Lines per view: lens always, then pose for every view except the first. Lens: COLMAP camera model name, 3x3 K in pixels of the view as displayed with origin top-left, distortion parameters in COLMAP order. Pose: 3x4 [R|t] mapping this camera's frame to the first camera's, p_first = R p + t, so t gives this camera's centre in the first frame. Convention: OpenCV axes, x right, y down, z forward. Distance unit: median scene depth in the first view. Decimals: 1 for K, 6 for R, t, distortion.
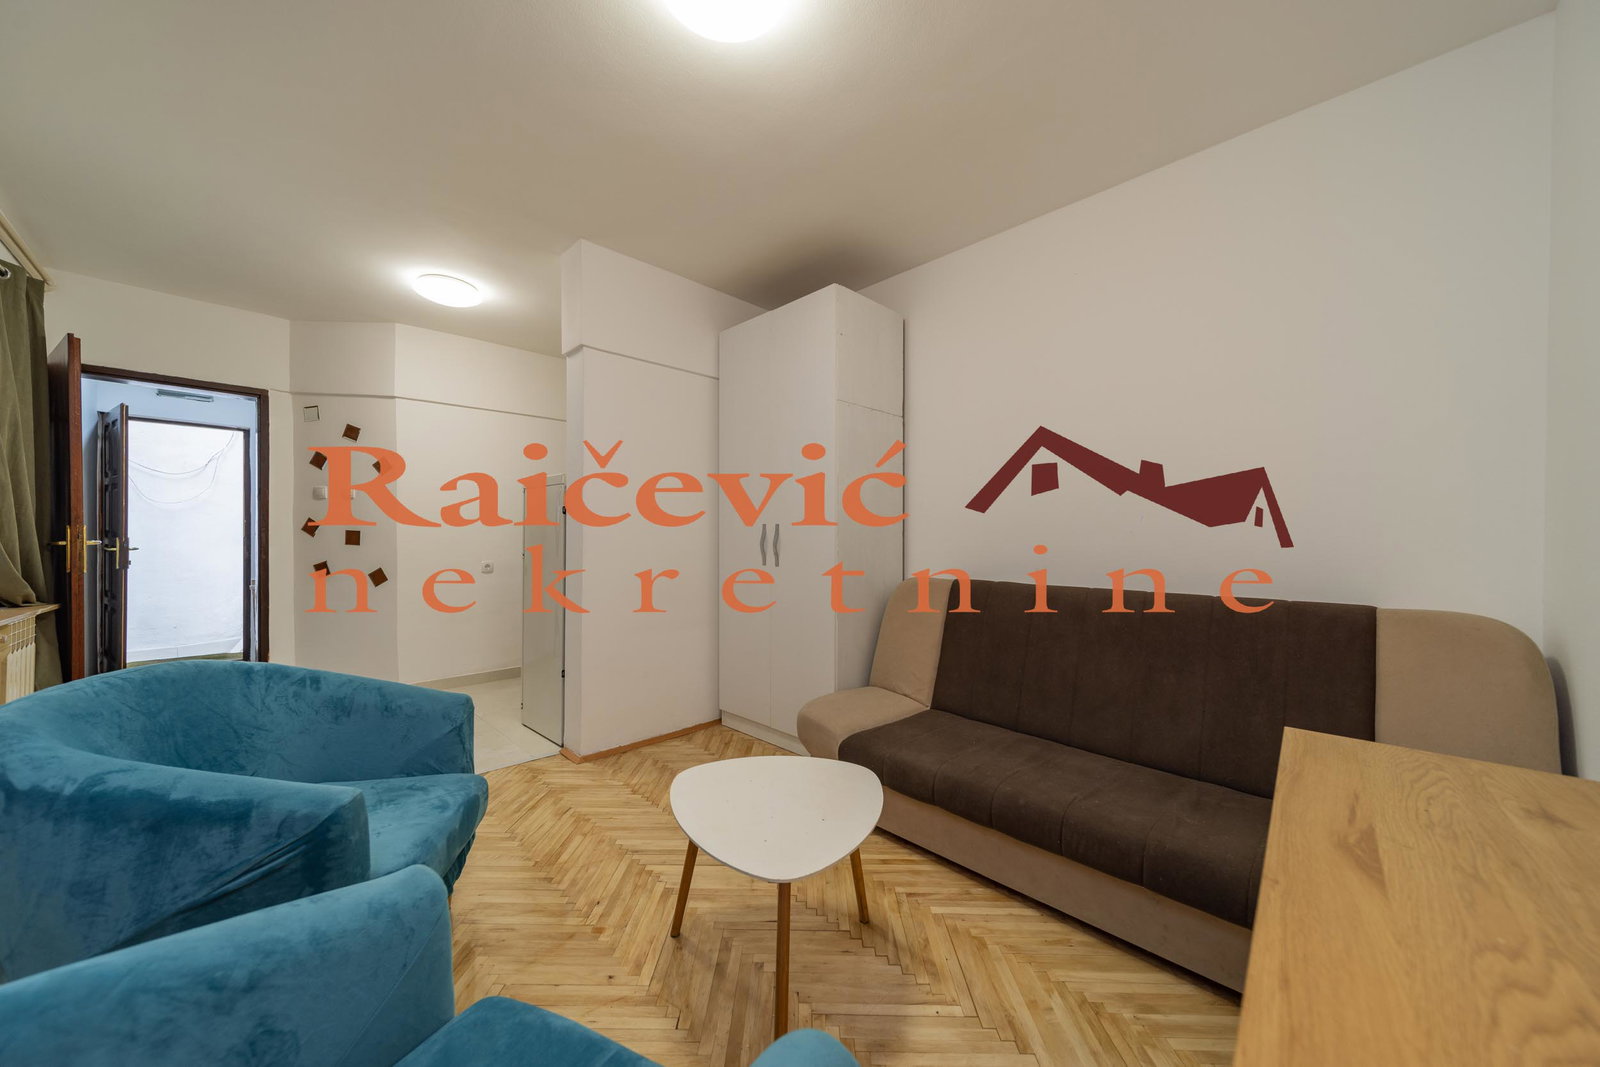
lens RADIAL K [[574.3, 0, 801.4], [0, 574.3, 524.0], [0, 0, 1]] dist [0.001529, -0.000126]
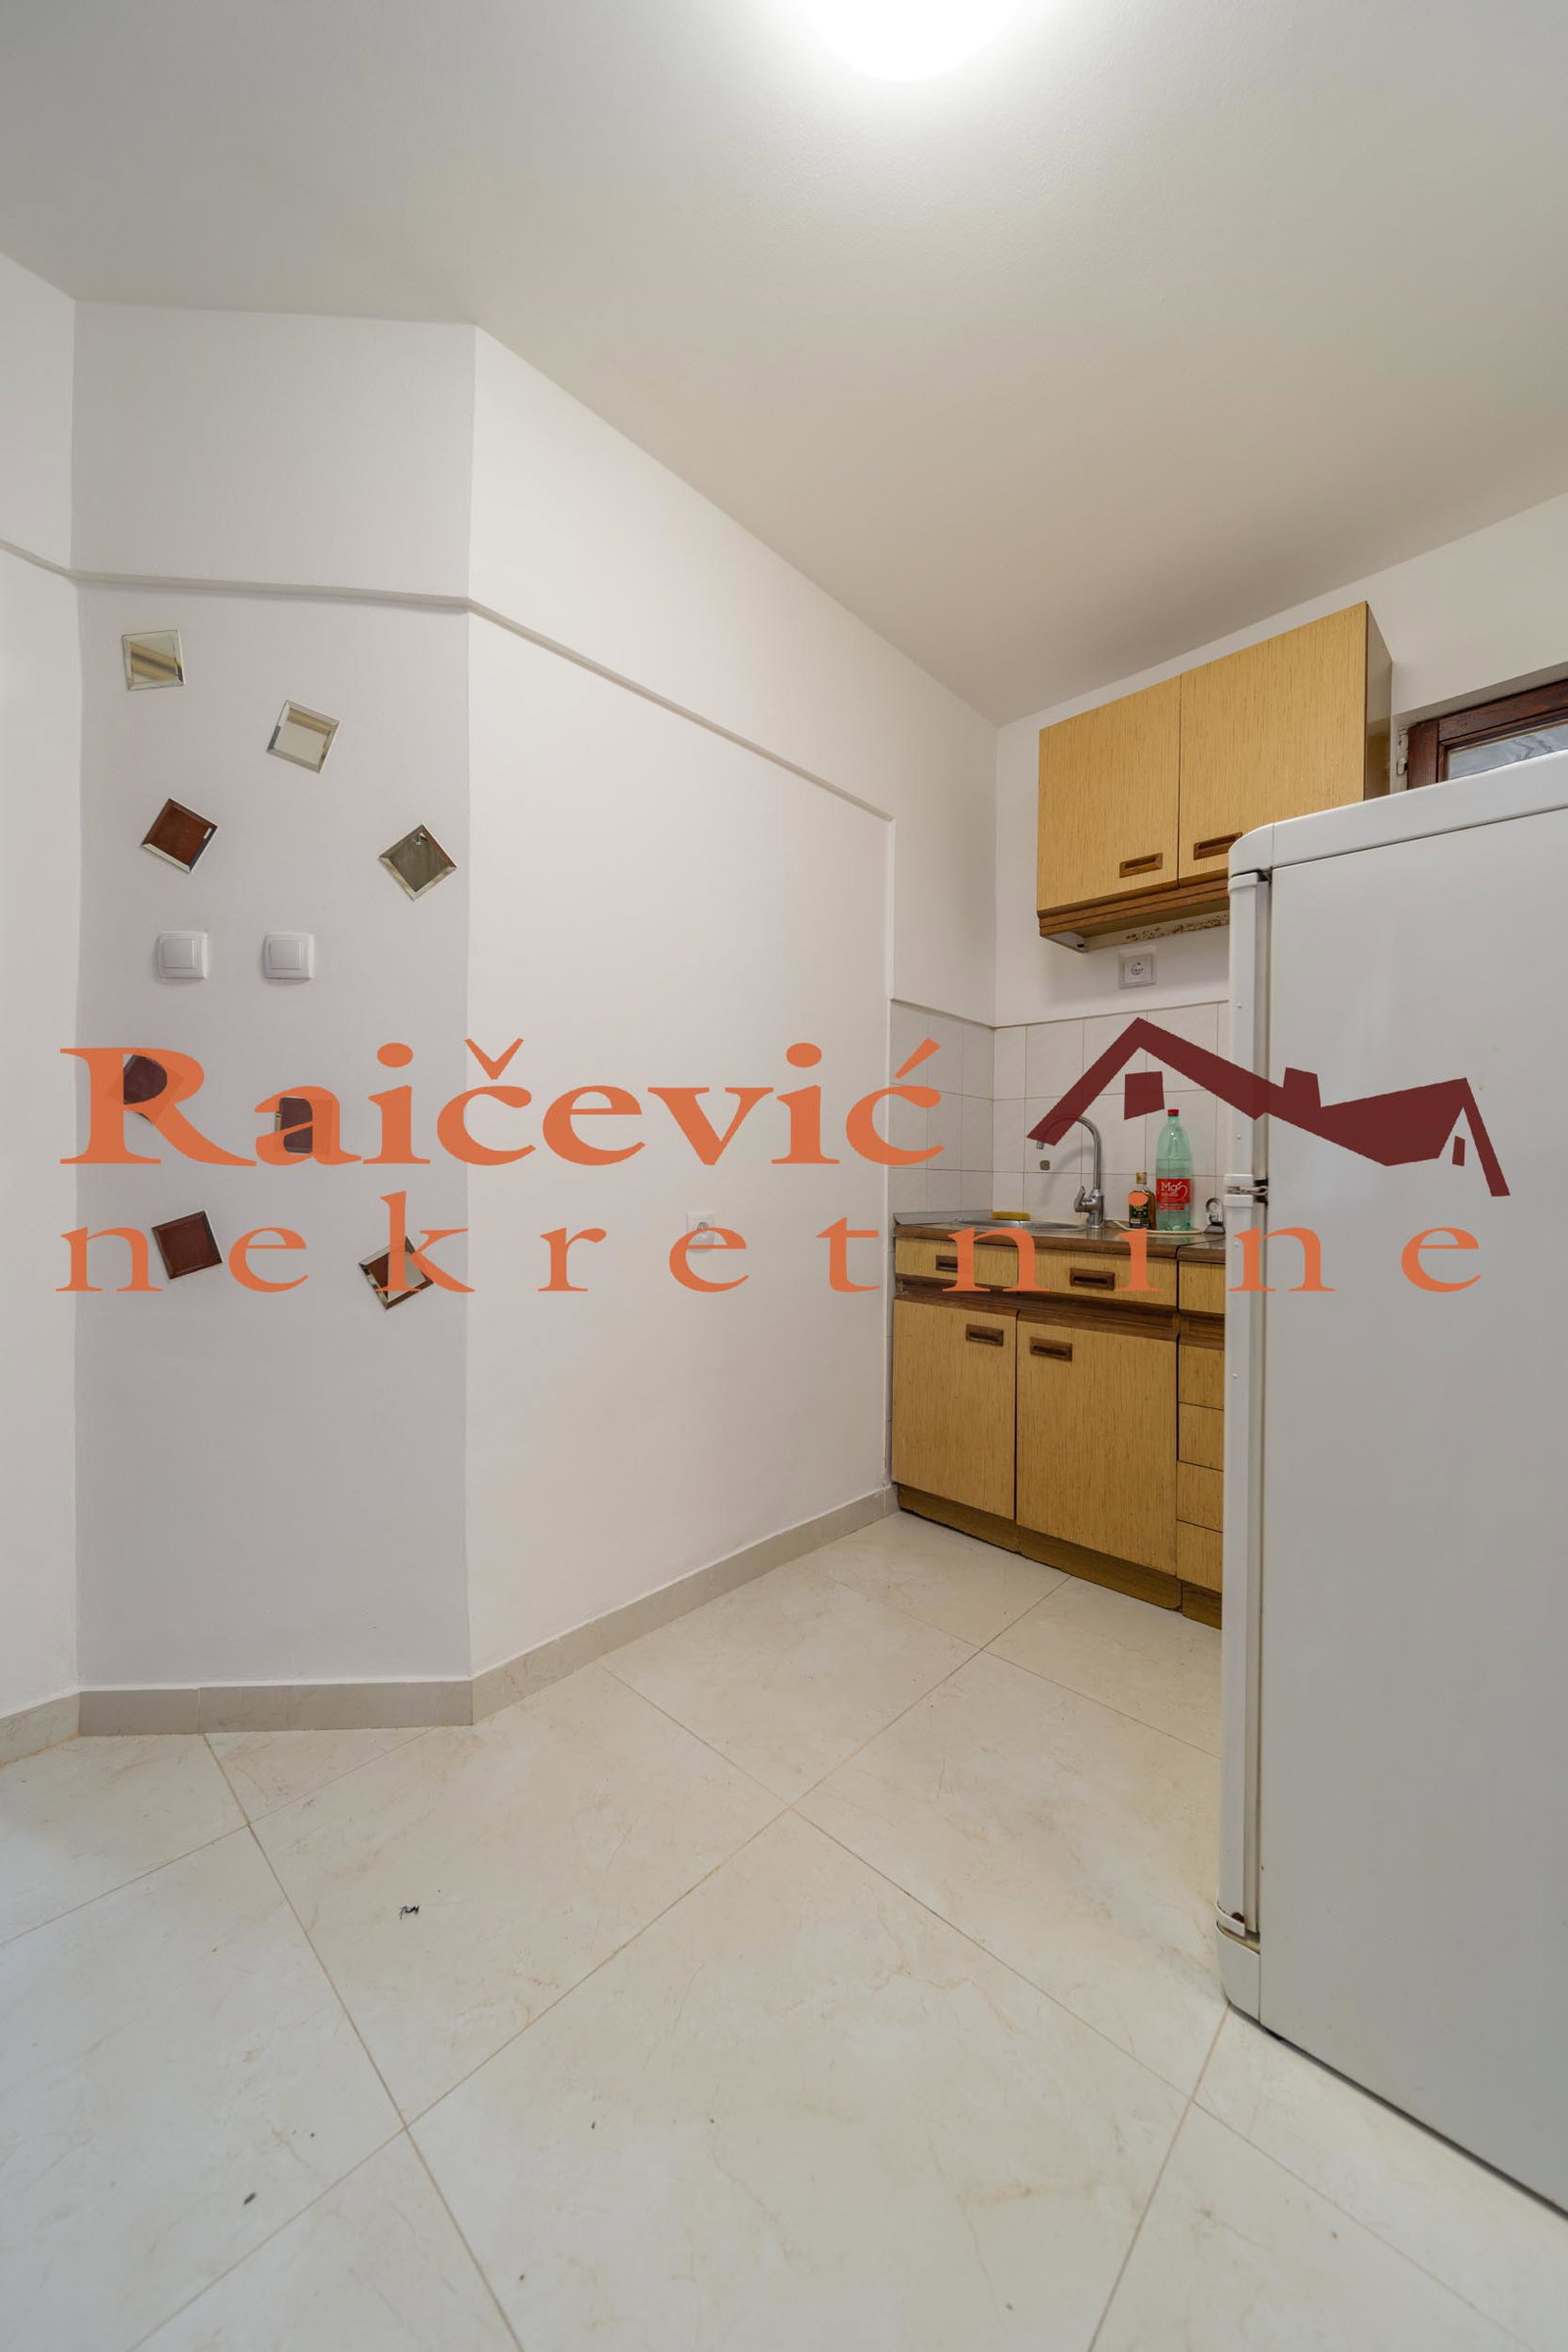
lens RADIAL K [[826.9, 0, 788.9], [0, 826.9, 1150.2], [0, 0, 1]] dist [0.000678, 0.000160]
pose [[0.999879, 0.001137, 0.015484, -0.558750], [-0.000908, 0.999890, -0.014832, 0.039638], [-0.015499, 0.014816, 0.999770, 0.611308]]
